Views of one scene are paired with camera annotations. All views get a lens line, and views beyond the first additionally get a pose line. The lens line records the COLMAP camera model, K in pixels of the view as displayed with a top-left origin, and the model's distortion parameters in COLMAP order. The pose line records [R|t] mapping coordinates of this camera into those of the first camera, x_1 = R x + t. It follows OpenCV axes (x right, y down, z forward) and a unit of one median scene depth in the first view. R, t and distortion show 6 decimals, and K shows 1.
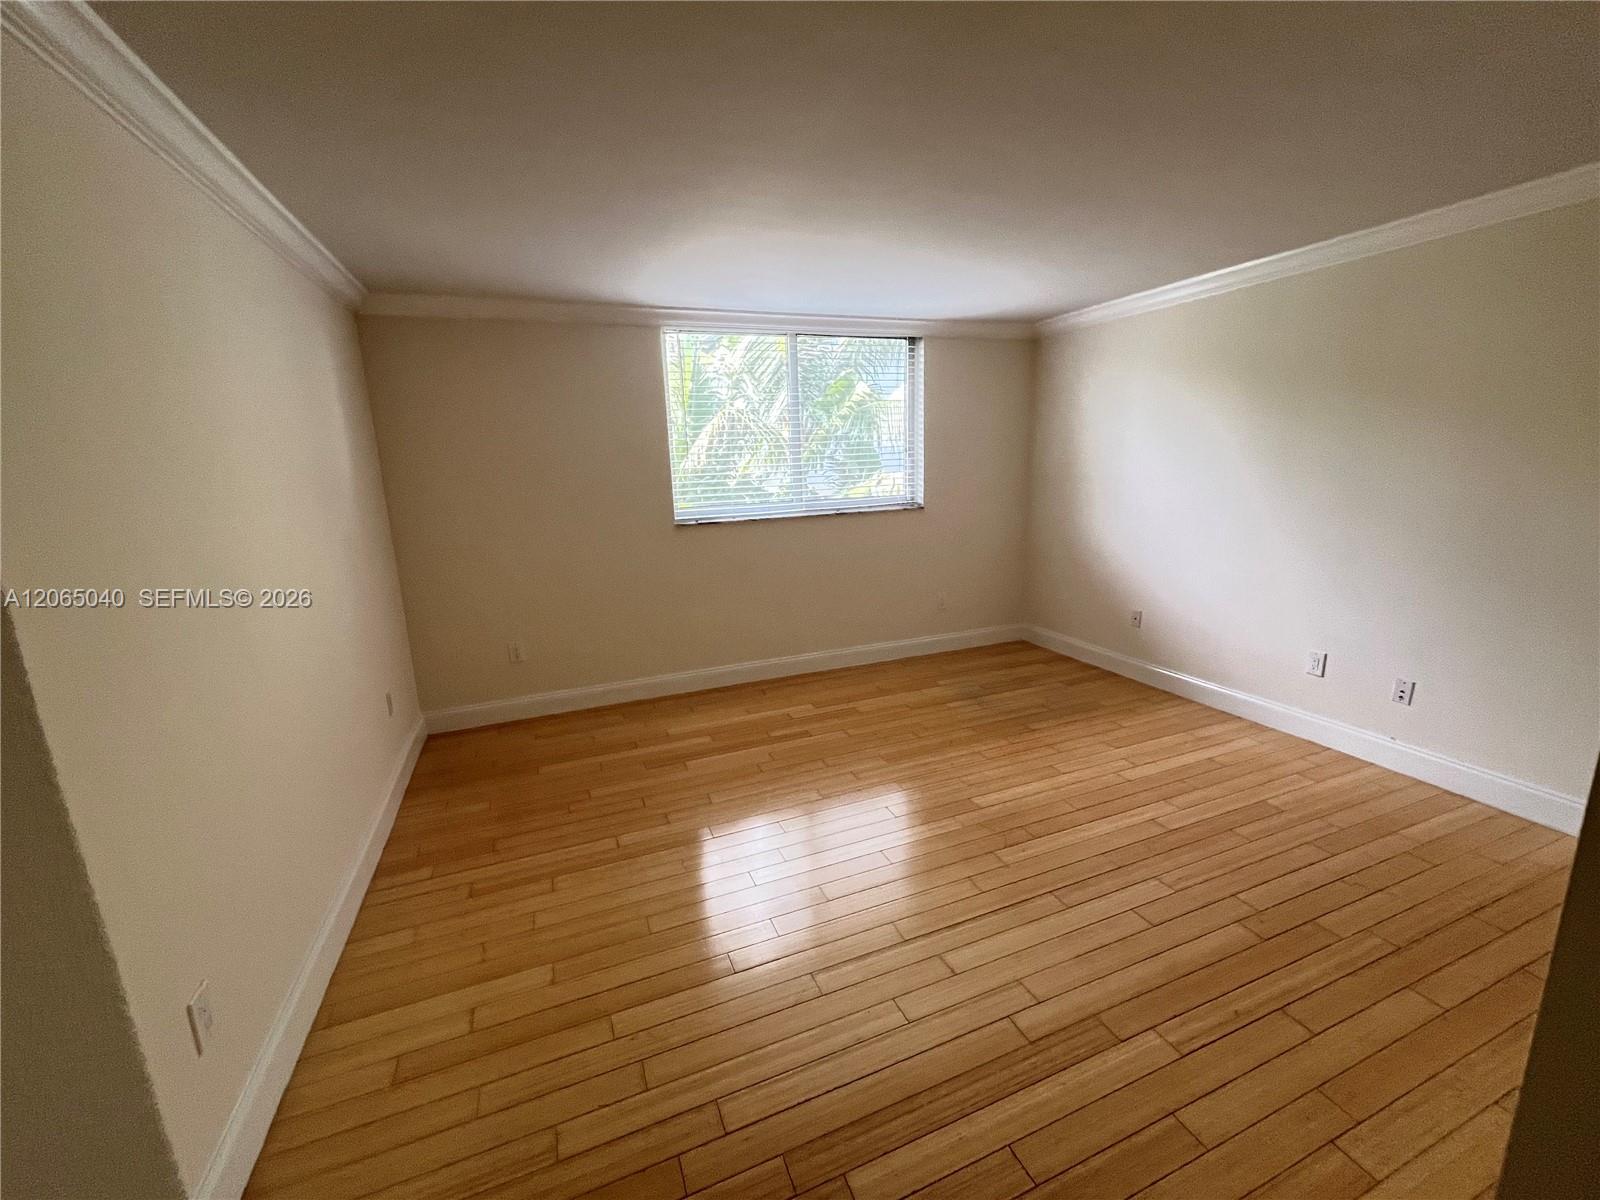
lens RADIAL K [[647.1, 0, 799.5], [0, 647.1, 597.5], [0, 0, 1]] dist [-0.001019, -0.000307]
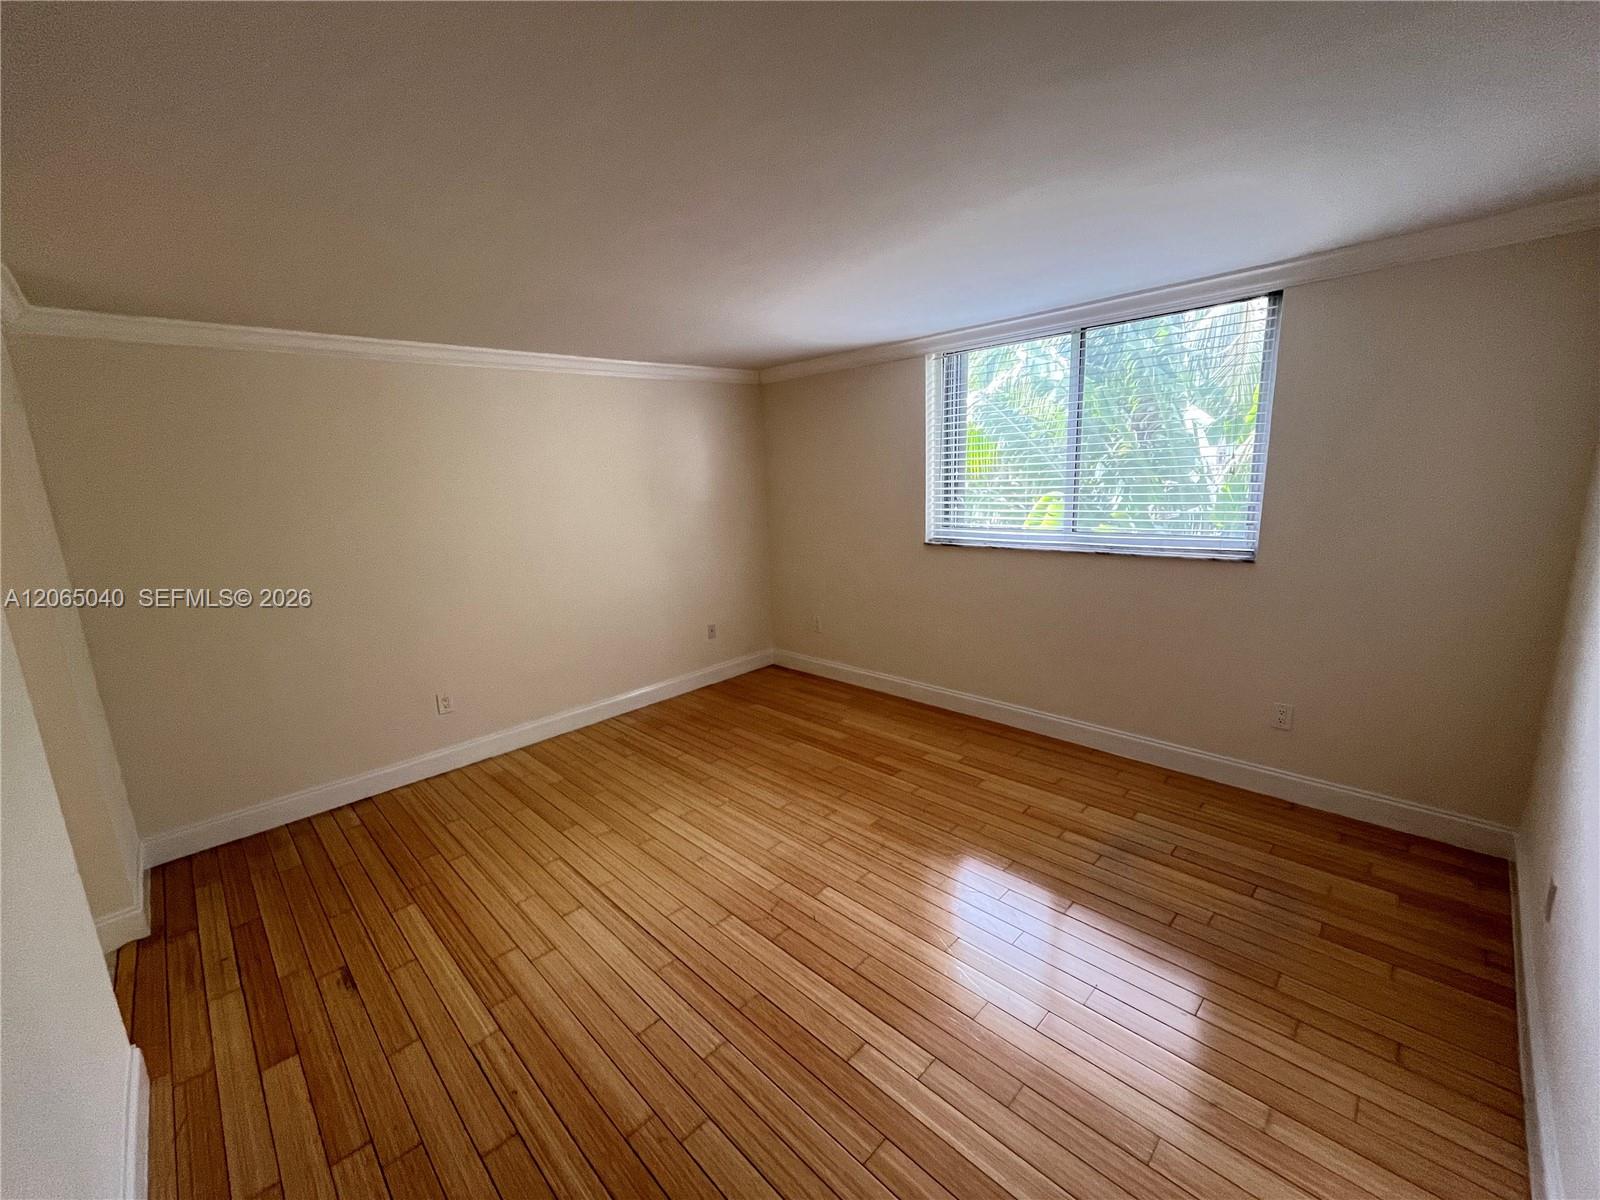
lens RADIAL K [[647.1, 0, 800.0], [0, 647.1, 601.9], [0, 0, 1]] dist [-0.001019, -0.000307]
pose [[0.399077, 0.202412, -0.894297, 0.769801], [-0.162997, 0.975456, 0.148044, -0.159630], [0.902314, 0.086687, 0.422274, 0.434991]]
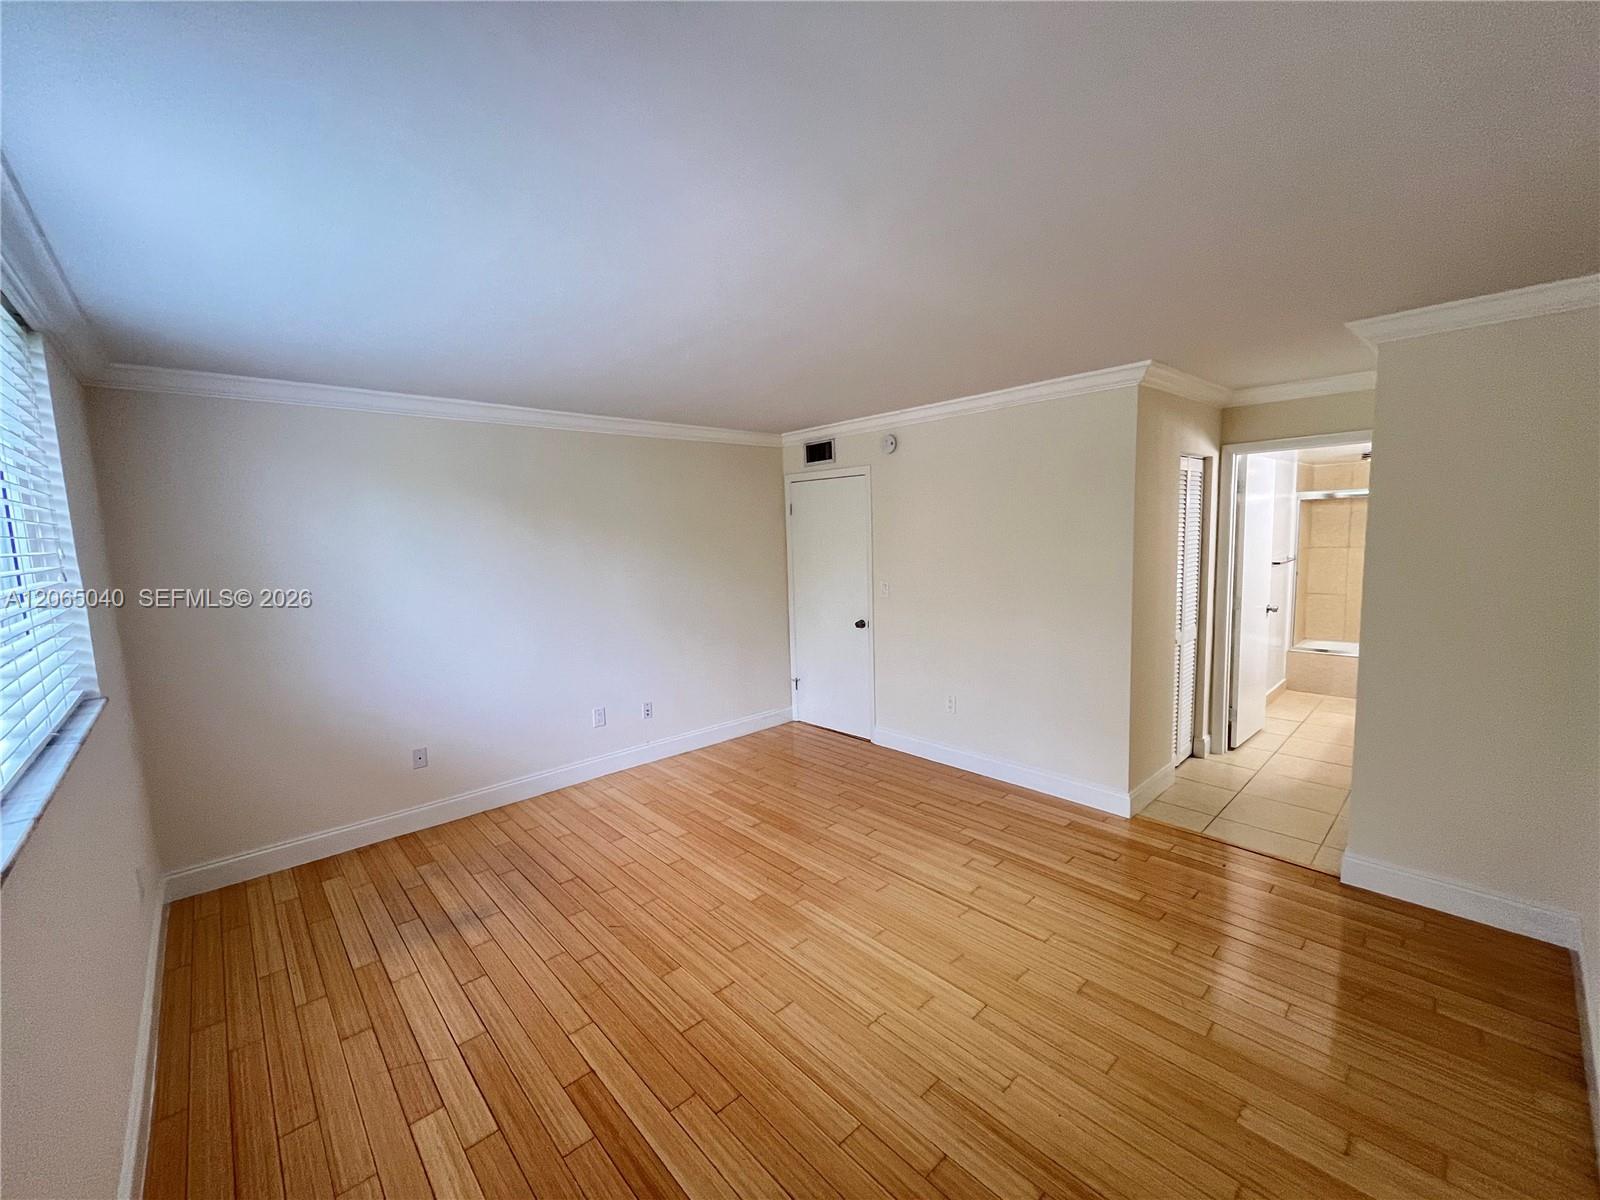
lens RADIAL K [[647.1, 0, 789.0], [0, 647.1, 602.1], [0, 0, 1]] dist [-0.001019, -0.000307]
pose [[-0.348282, -0.052599, 0.935913, -0.523011], [0.237769, 0.960815, 0.142480, -0.202670], [-0.906733, 0.272154, -0.322128, 0.902920]]
